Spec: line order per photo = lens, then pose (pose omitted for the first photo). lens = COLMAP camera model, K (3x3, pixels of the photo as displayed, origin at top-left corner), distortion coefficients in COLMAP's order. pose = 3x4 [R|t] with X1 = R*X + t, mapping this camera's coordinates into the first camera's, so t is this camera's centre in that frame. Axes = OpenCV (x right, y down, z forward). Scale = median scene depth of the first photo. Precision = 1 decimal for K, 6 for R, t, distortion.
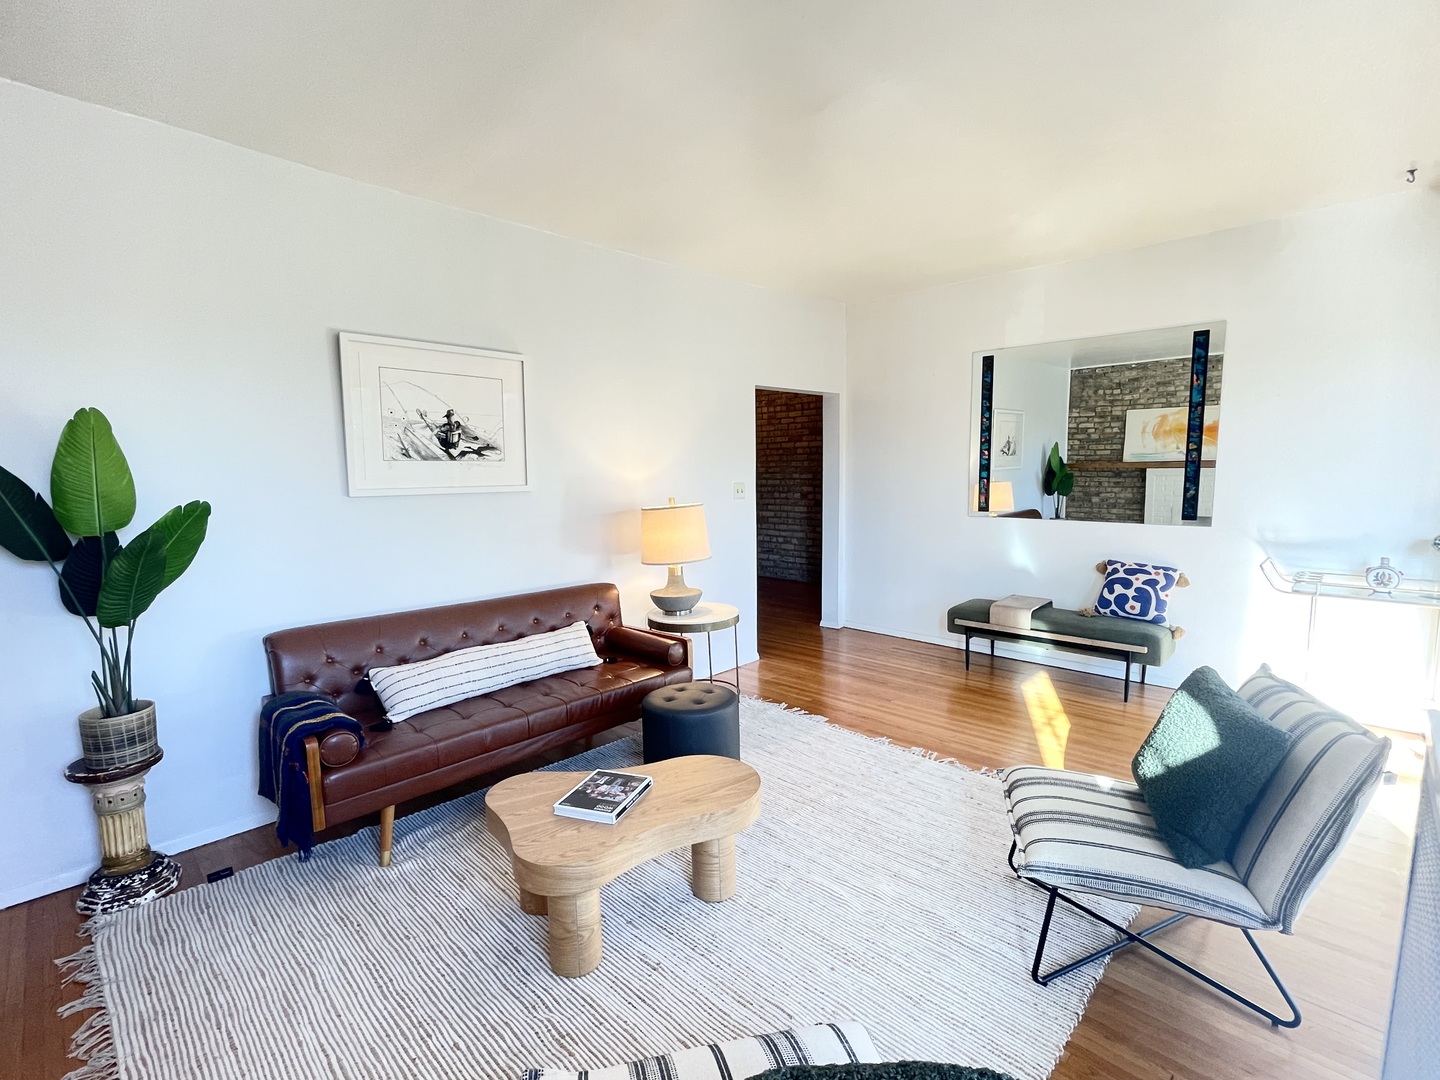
lens RADIAL K [[662.2, 0, 709.5], [0, 662.2, 557.6], [0, 0, 1]] dist [-0.024532, 0.000240]
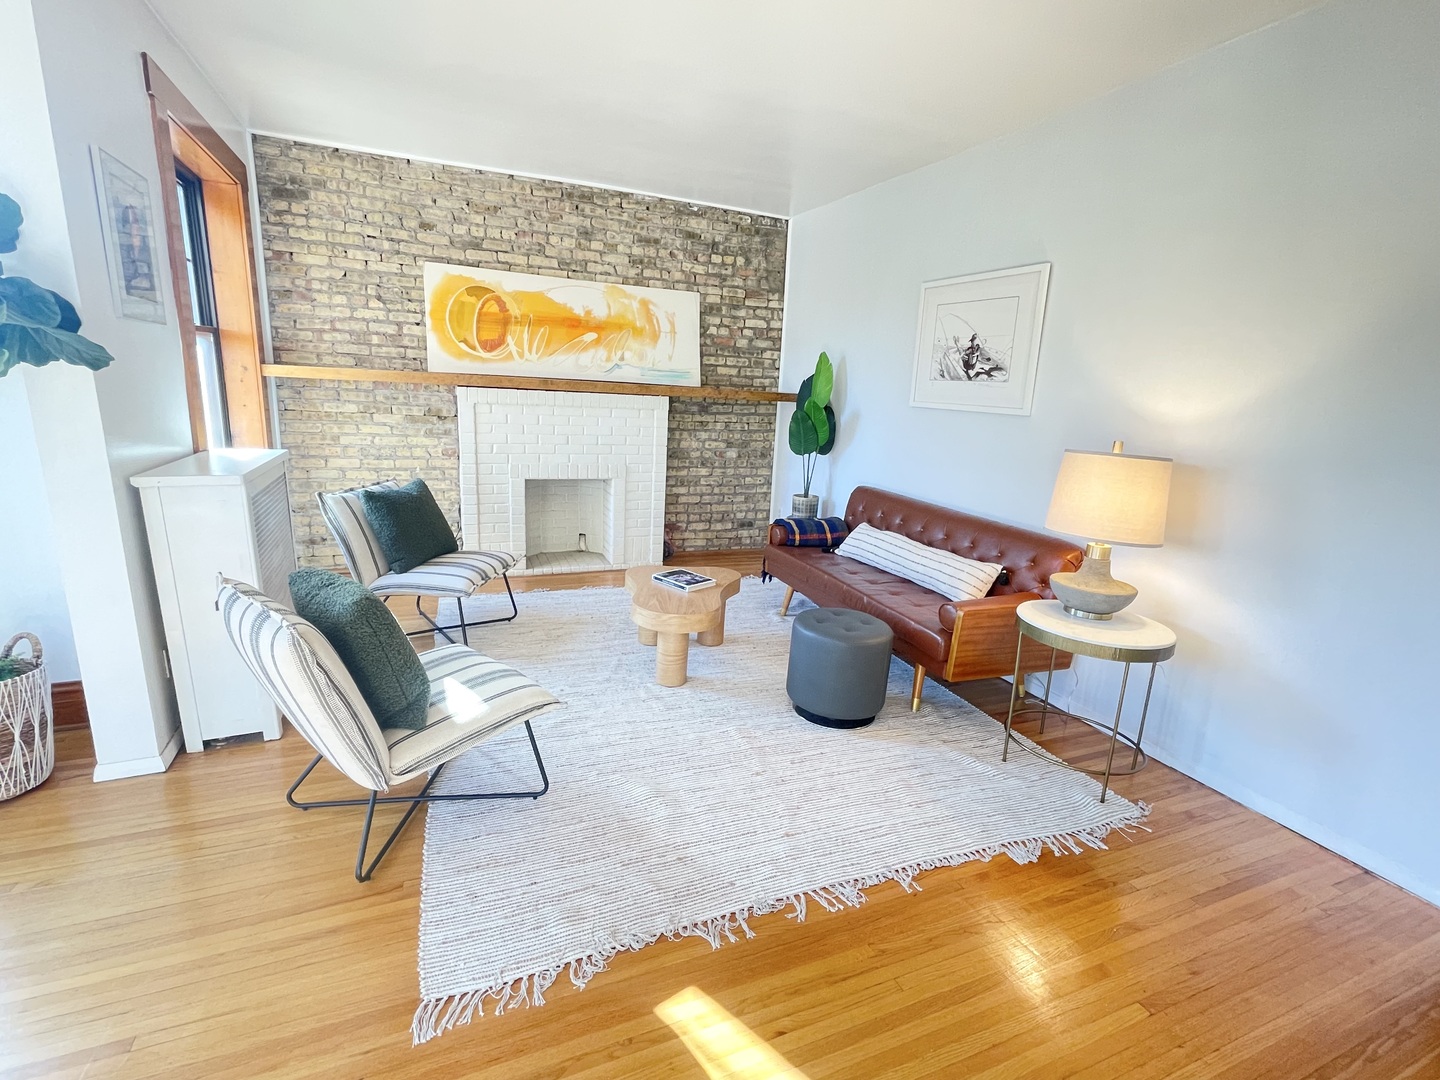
lens RADIAL K [[662.2, 0, 709.5], [0, 662.2, 557.6], [0, 0, 1]] dist [-0.024532, 0.000240]
pose [[-0.401579, 0.235597, -0.885002, 0.851622], [-0.149482, 0.936523, 0.317142, -0.155736], [0.903543, 0.259649, -0.340871, 1.069039]]
